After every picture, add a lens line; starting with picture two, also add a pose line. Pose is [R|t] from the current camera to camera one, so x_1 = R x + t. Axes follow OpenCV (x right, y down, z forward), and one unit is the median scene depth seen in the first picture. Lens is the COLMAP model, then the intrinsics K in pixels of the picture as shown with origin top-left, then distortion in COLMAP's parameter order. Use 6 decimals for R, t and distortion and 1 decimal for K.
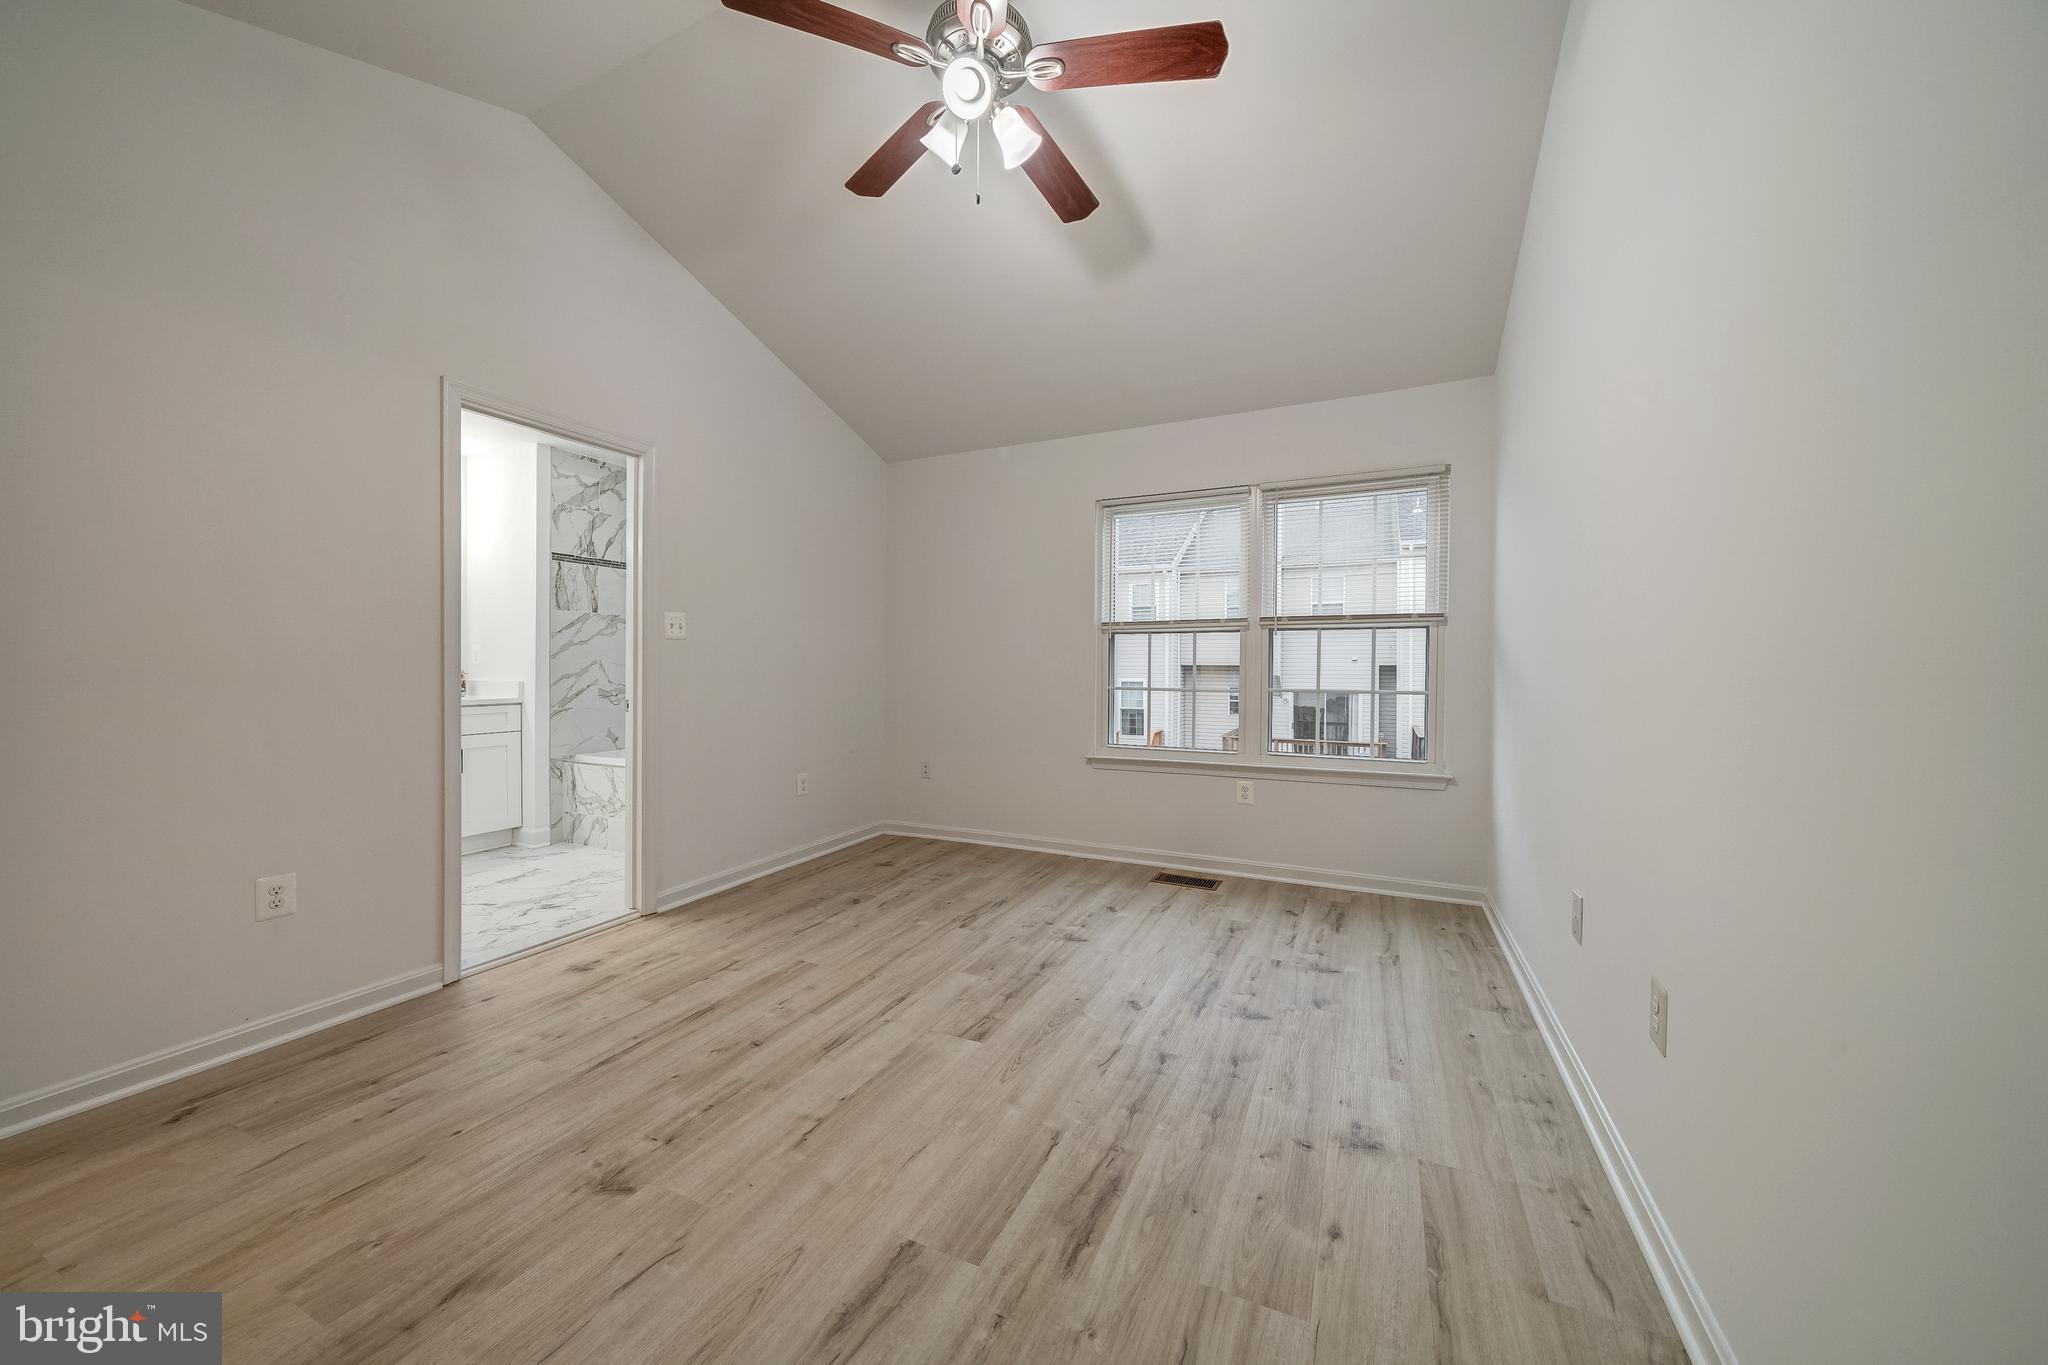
lens RADIAL K [[726.2, 0, 1020.7], [0, 726.2, 670.8], [0, 0, 1]] dist [-0.005543, 0.000165]
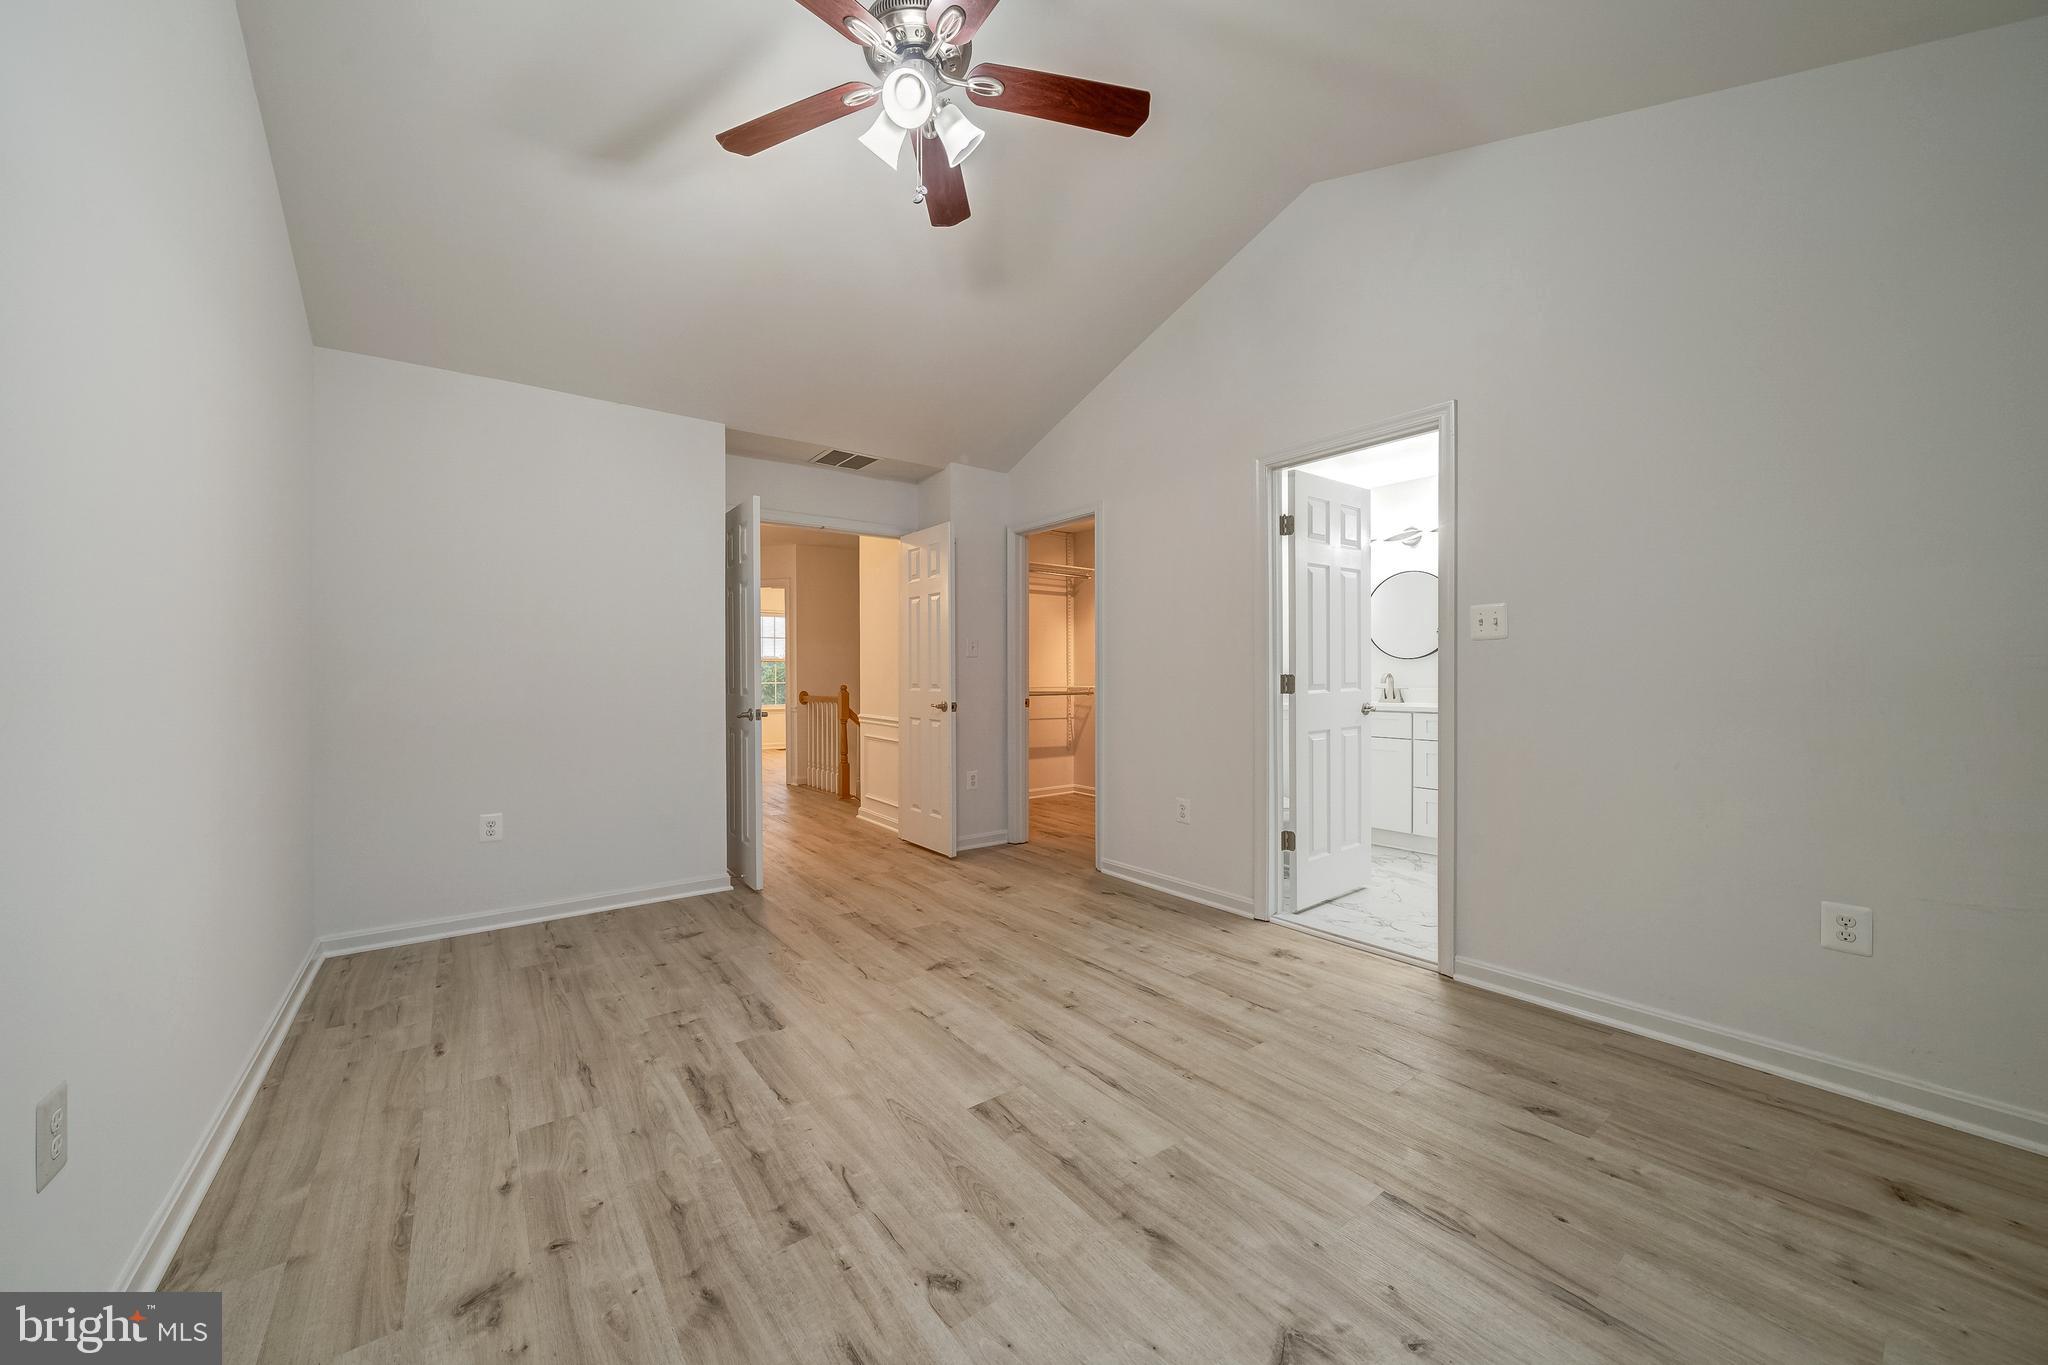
lens RADIAL K [[726.2, 0, 1002.9], [0, 726.2, 680.4], [0, 0, 1]] dist [-0.005543, 0.000165]
pose [[-0.461321, 0.006853, -0.887207, 0.737728], [-0.002774, 0.999954, 0.009166, -0.010305], [0.887229, 0.006690, -0.461281, 1.517798]]
